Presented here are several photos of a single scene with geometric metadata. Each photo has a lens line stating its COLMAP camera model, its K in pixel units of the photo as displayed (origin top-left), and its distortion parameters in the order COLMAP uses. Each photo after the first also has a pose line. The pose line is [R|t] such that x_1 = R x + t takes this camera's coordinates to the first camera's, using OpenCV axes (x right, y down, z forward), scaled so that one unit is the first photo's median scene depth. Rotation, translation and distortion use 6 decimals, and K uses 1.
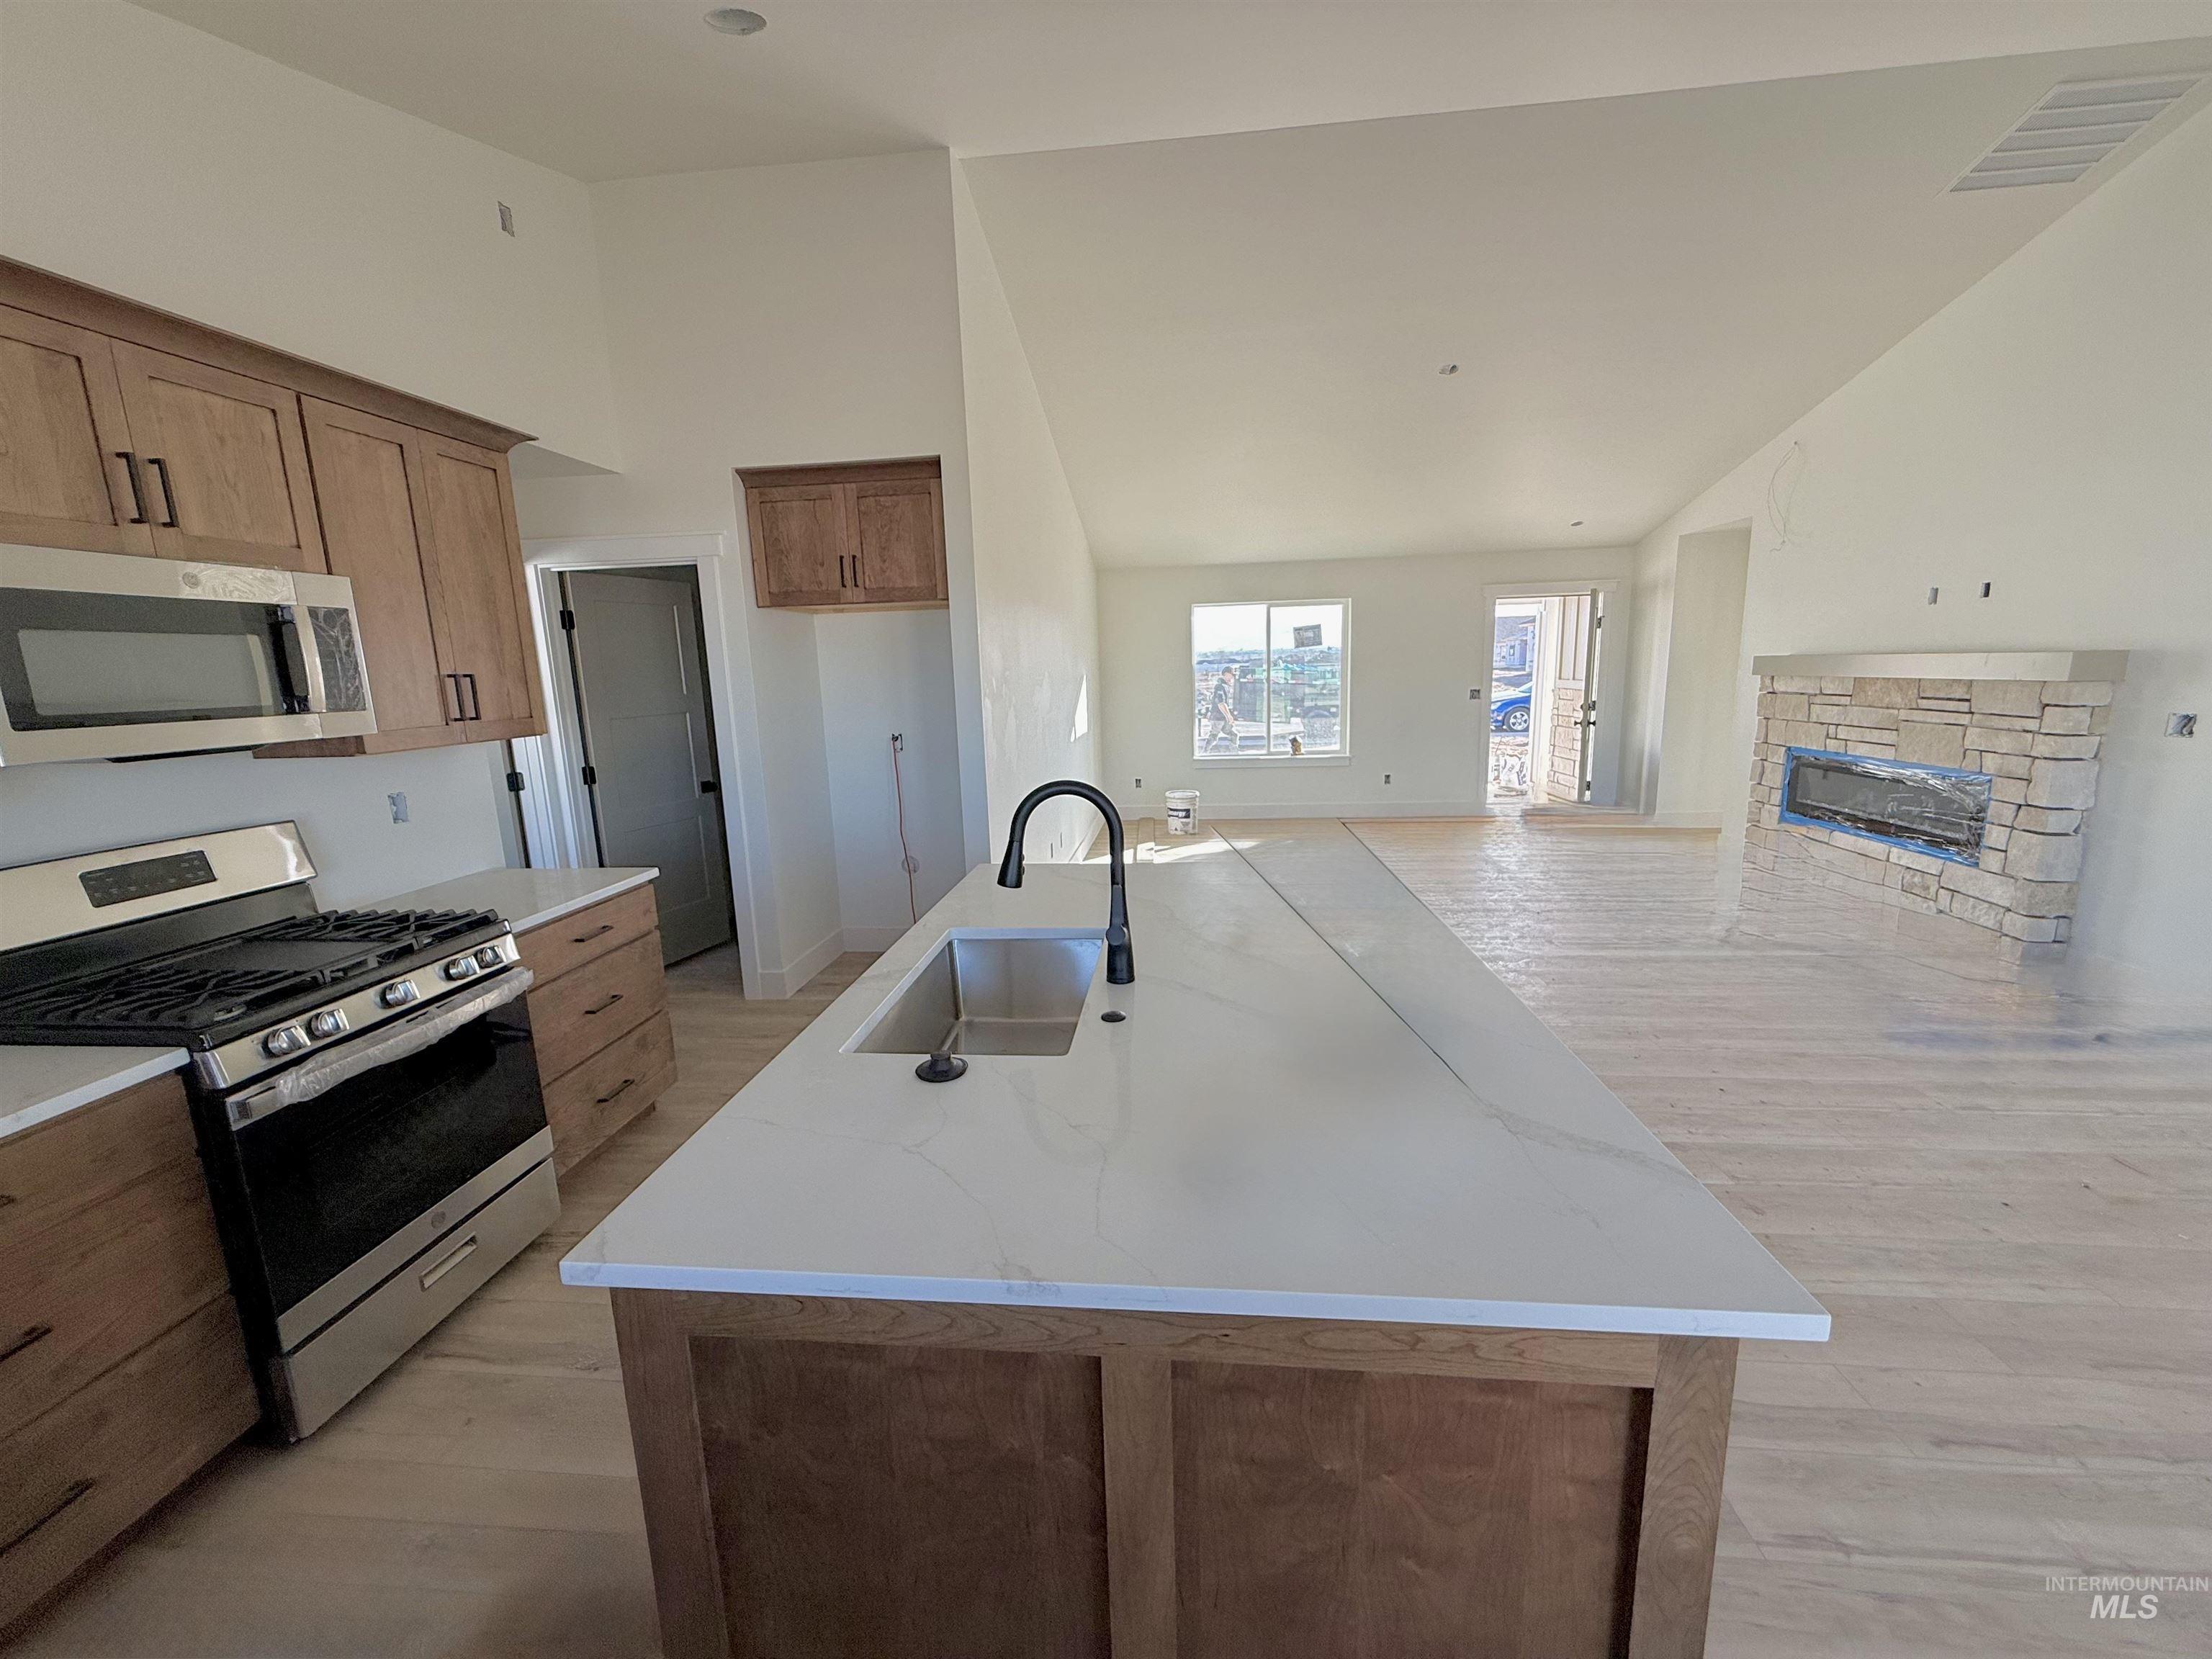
lens RADIAL K [[877.1, 0, 1110.3], [0, 877.1, 833.1], [0, 0, 1]] dist [0.001720, 0.000145]
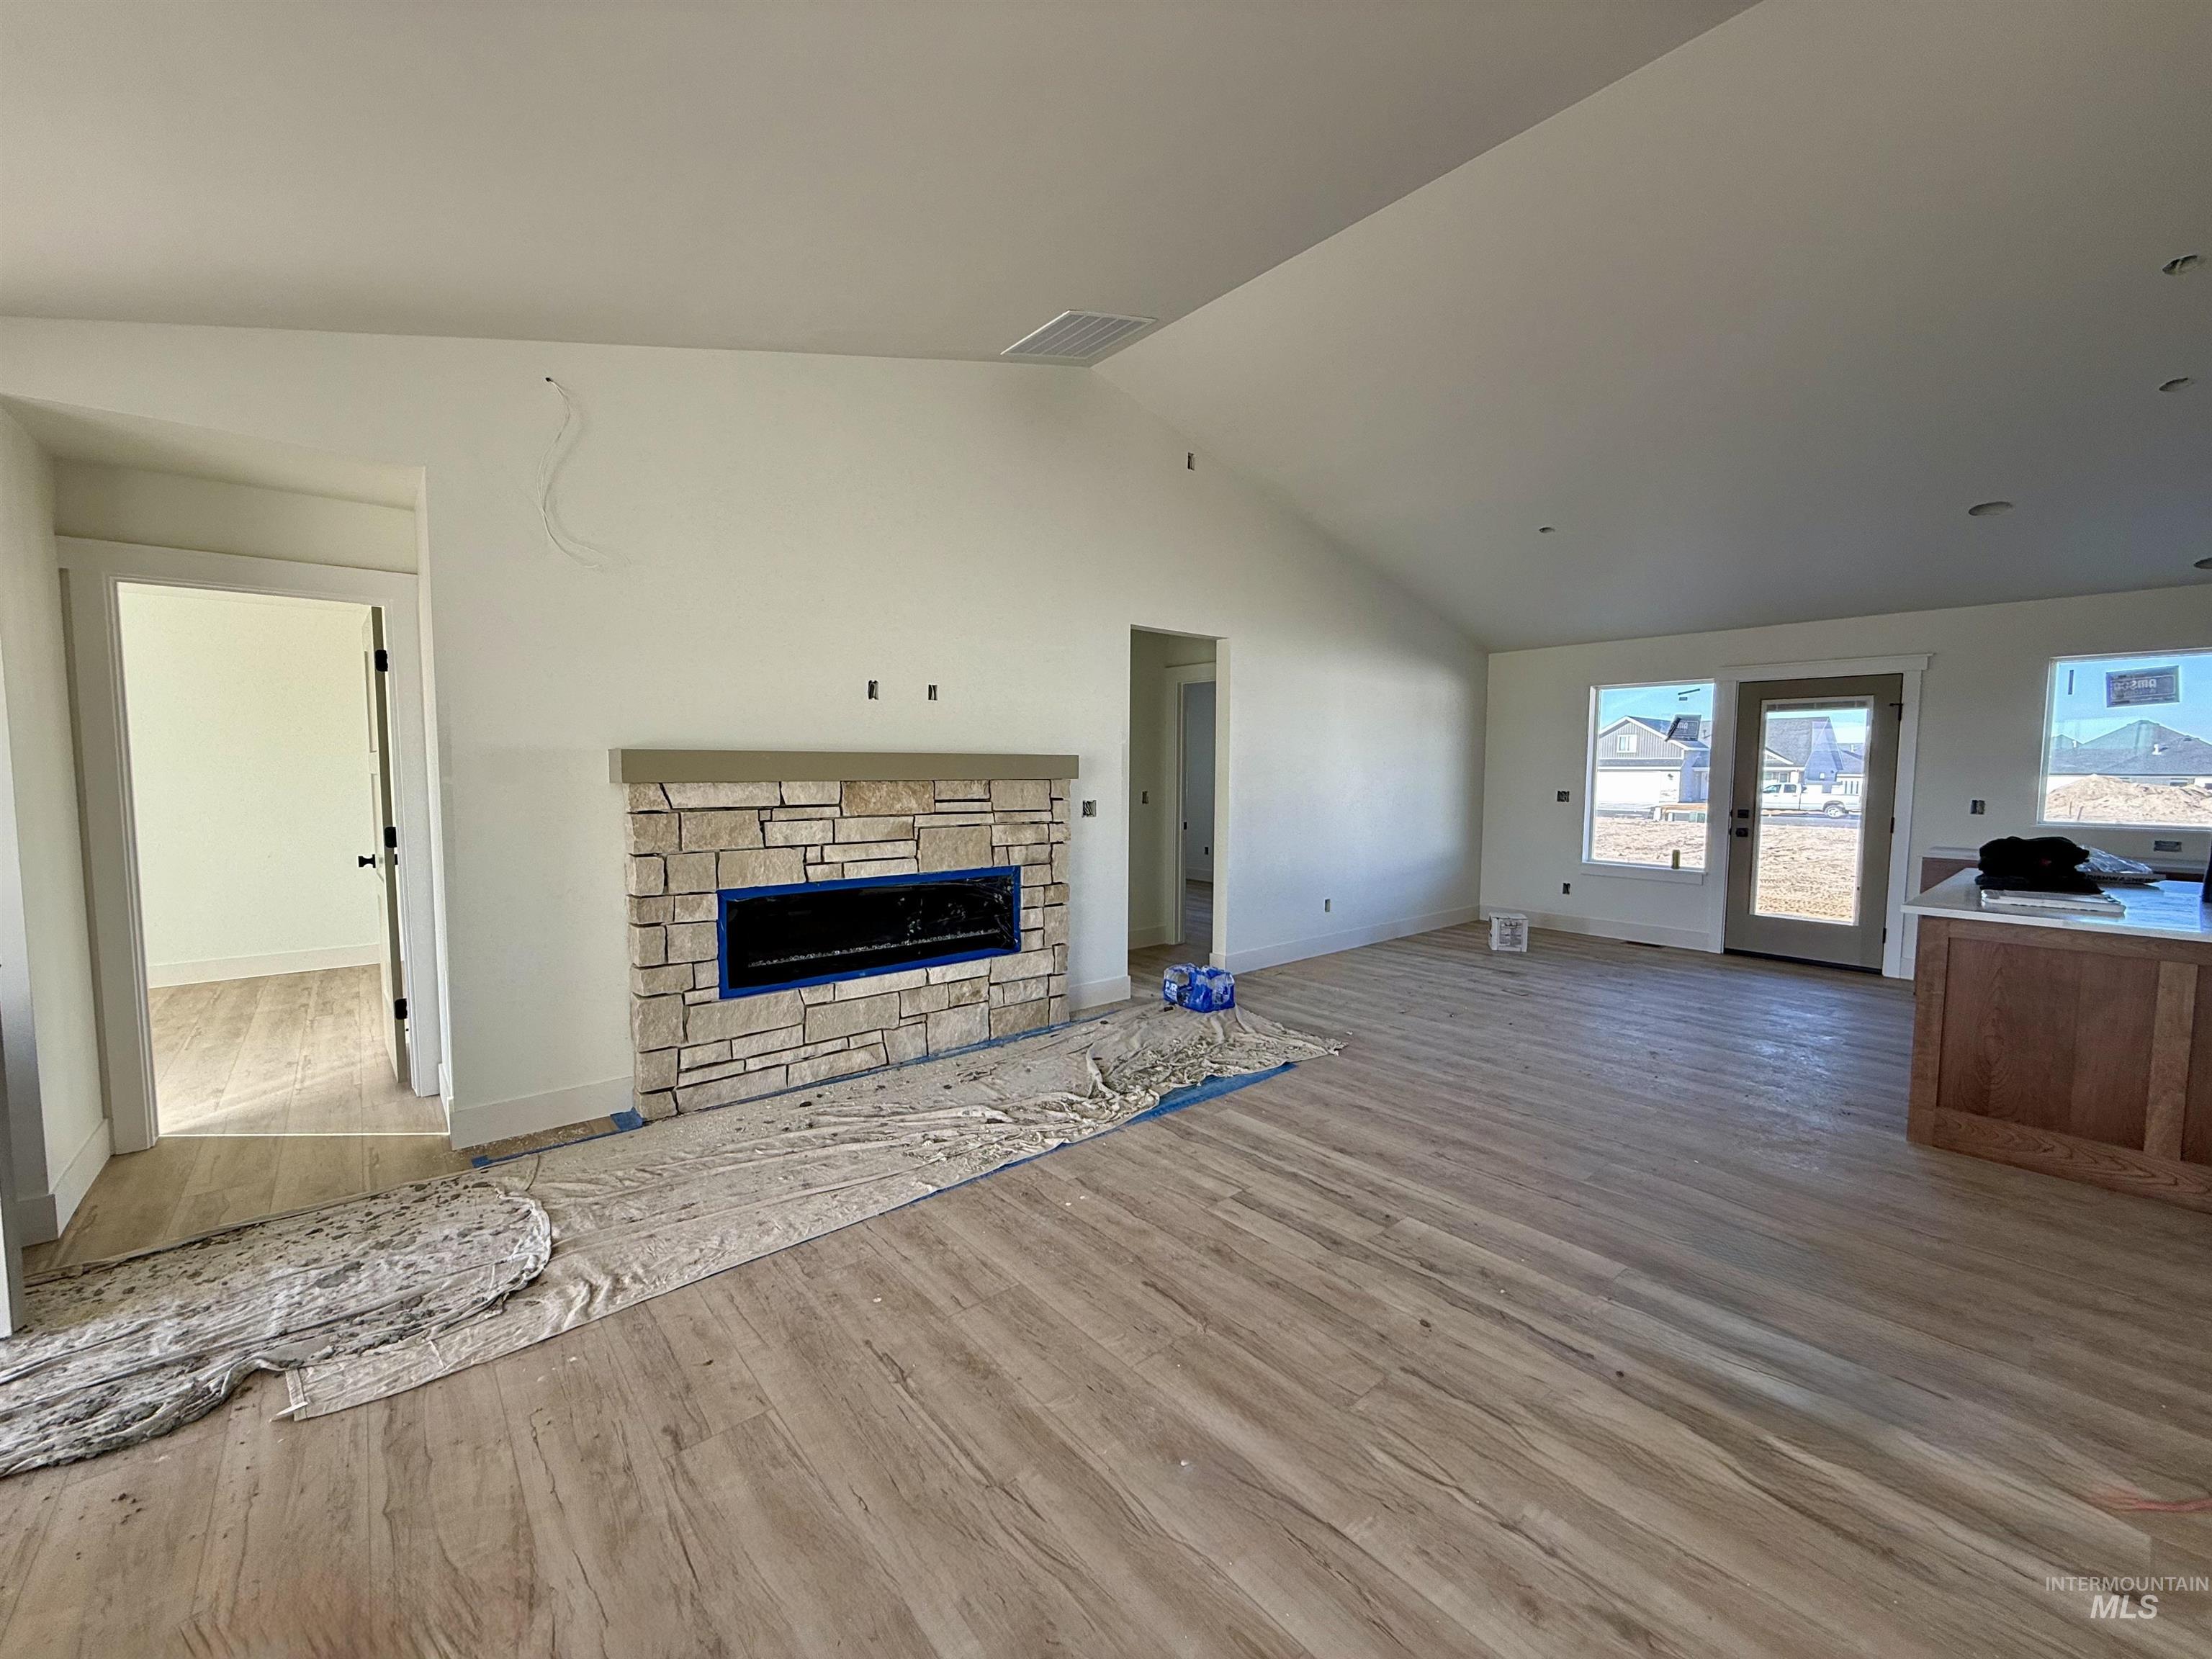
lens RADIAL K [[877.1, 0, 1110.3], [0, 877.1, 833.1], [0, 0, 1]] dist [0.001720, 0.000145]
pose [[-0.718579, -0.024938, 0.694998, 0.154003], [0.147822, 0.971043, 0.187681, -0.265763], [-0.679553, 0.237600, -0.694085, 1.514742]]
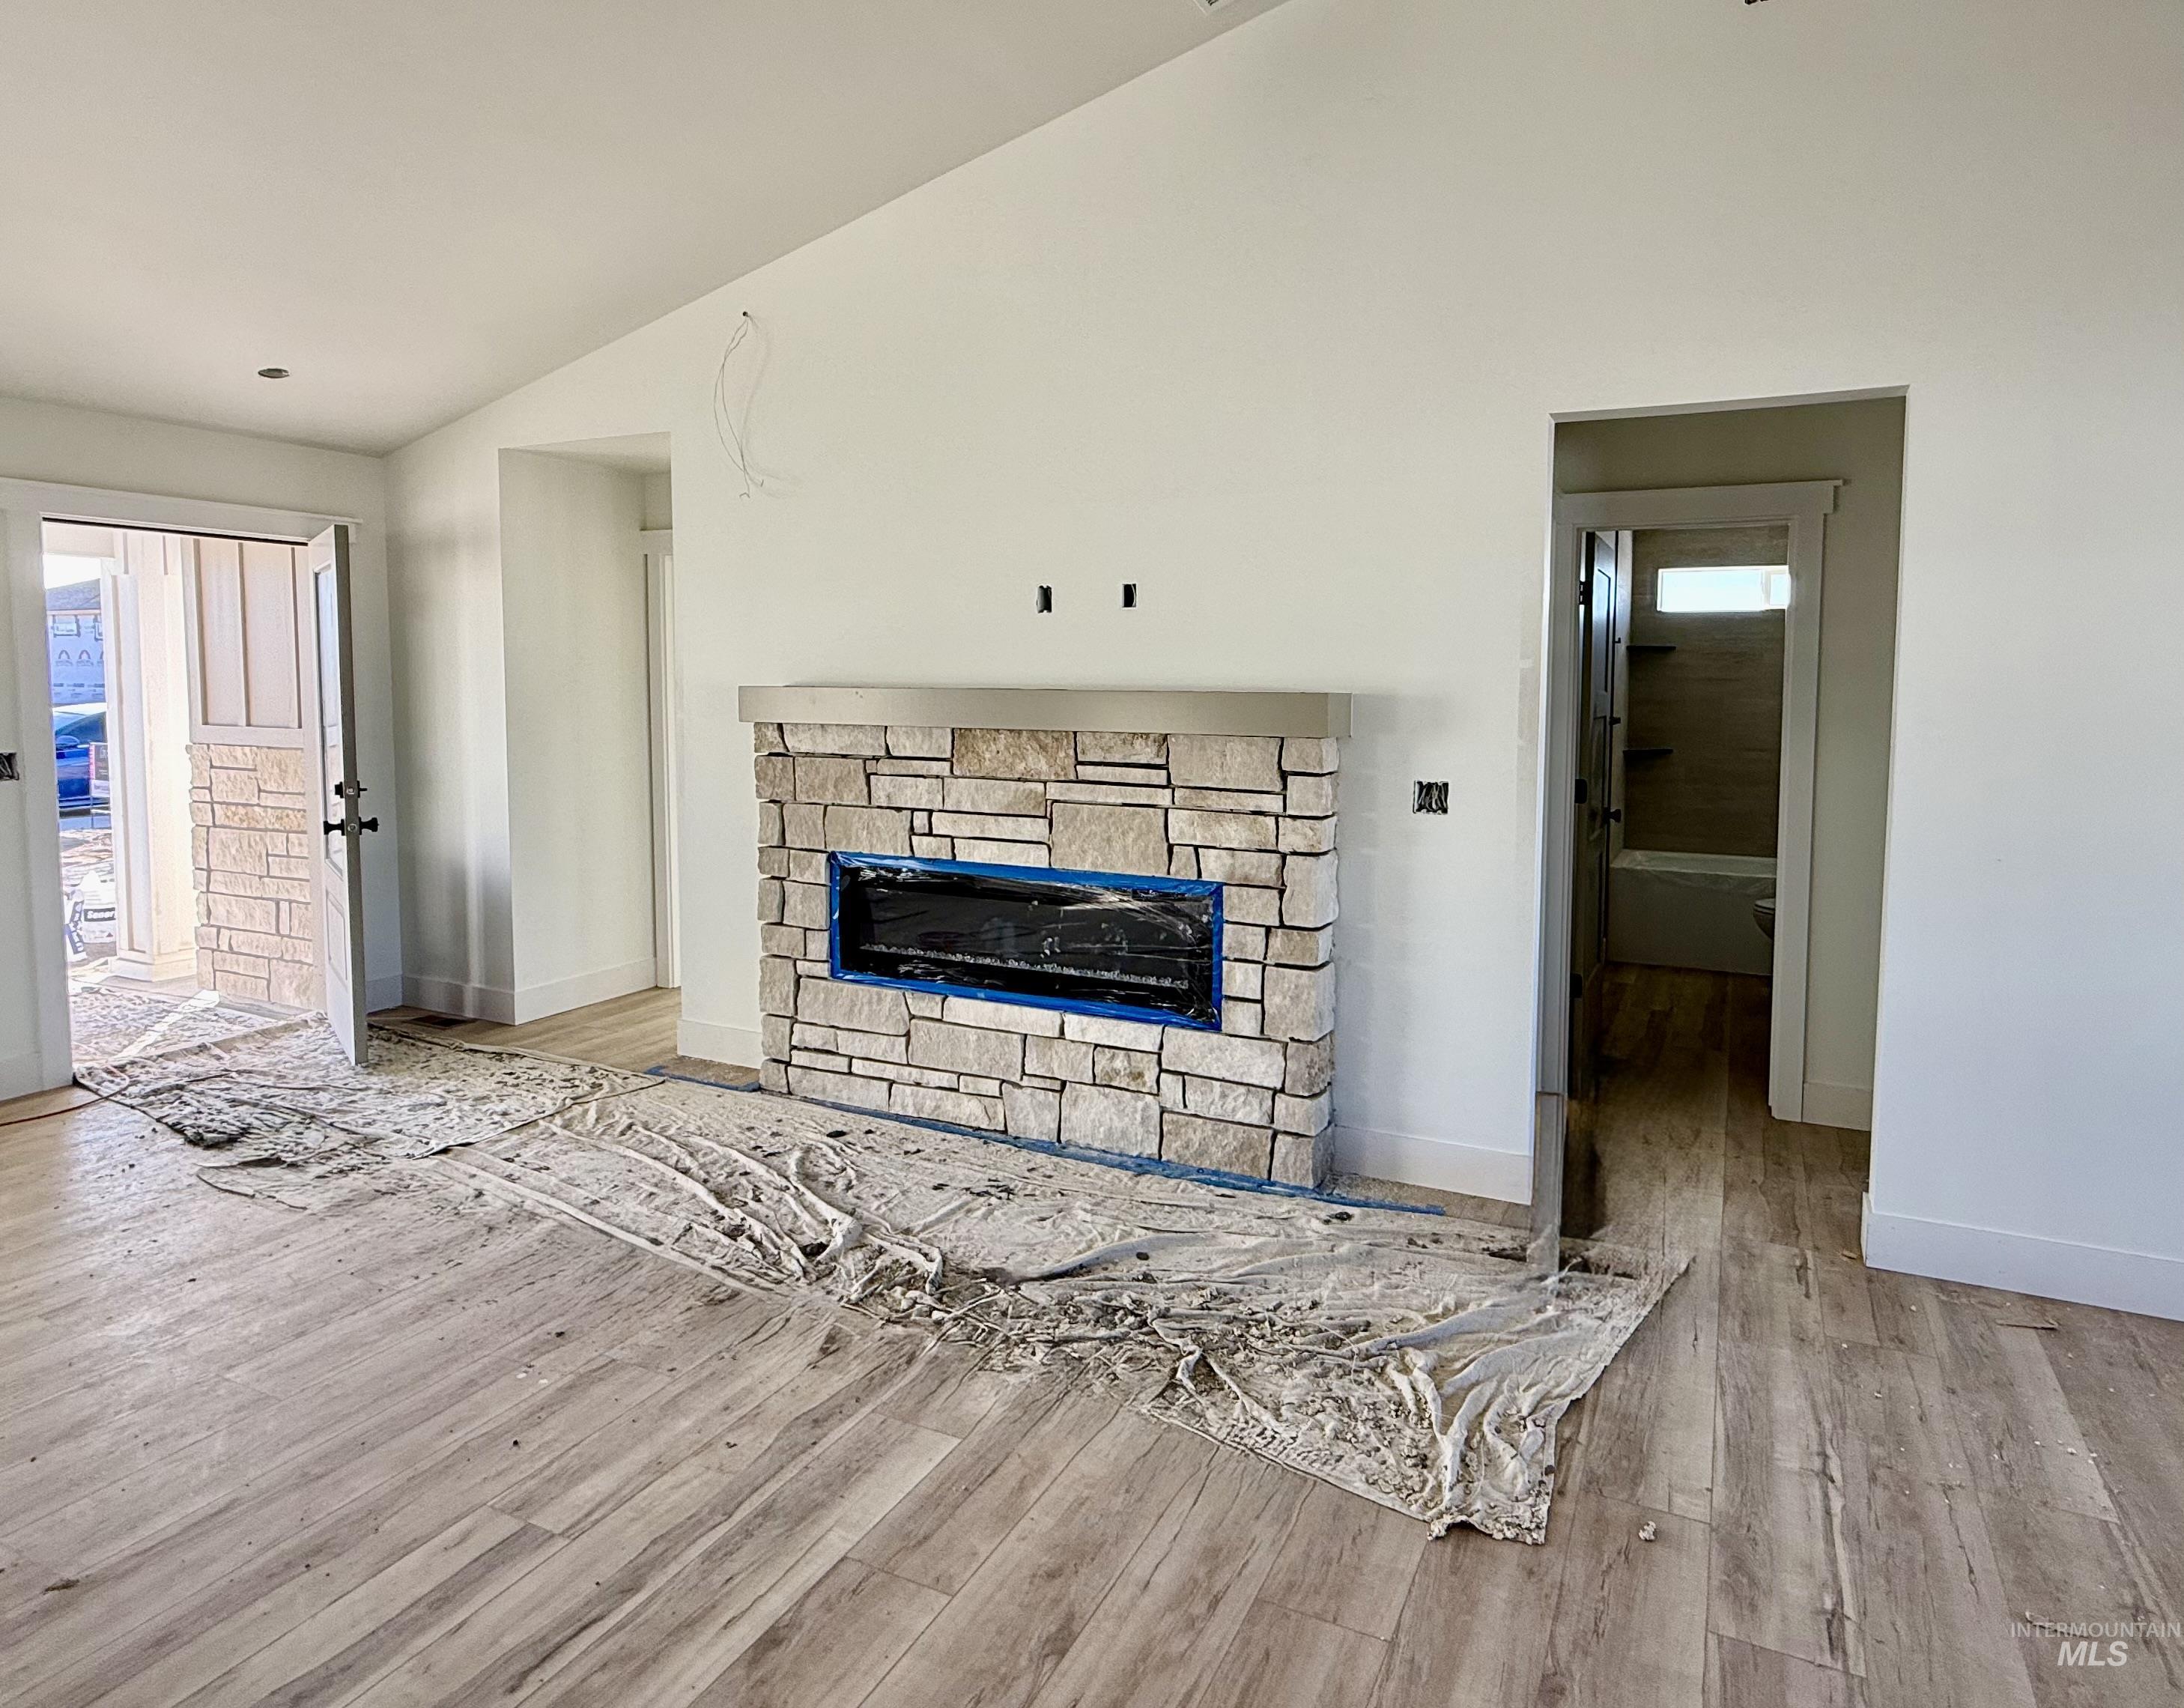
lens RADIAL K [[1205.4, 0, 1222.5], [0, 1205.4, 752.7], [0, 0, 1]] dist [0.004611, -0.000874]
pose [[0.305597, -0.026259, 0.951799, 0.166550], [0.160736, 0.986696, -0.024386, -0.124701], [-0.938496, 0.160441, 0.305752, 0.652248]]
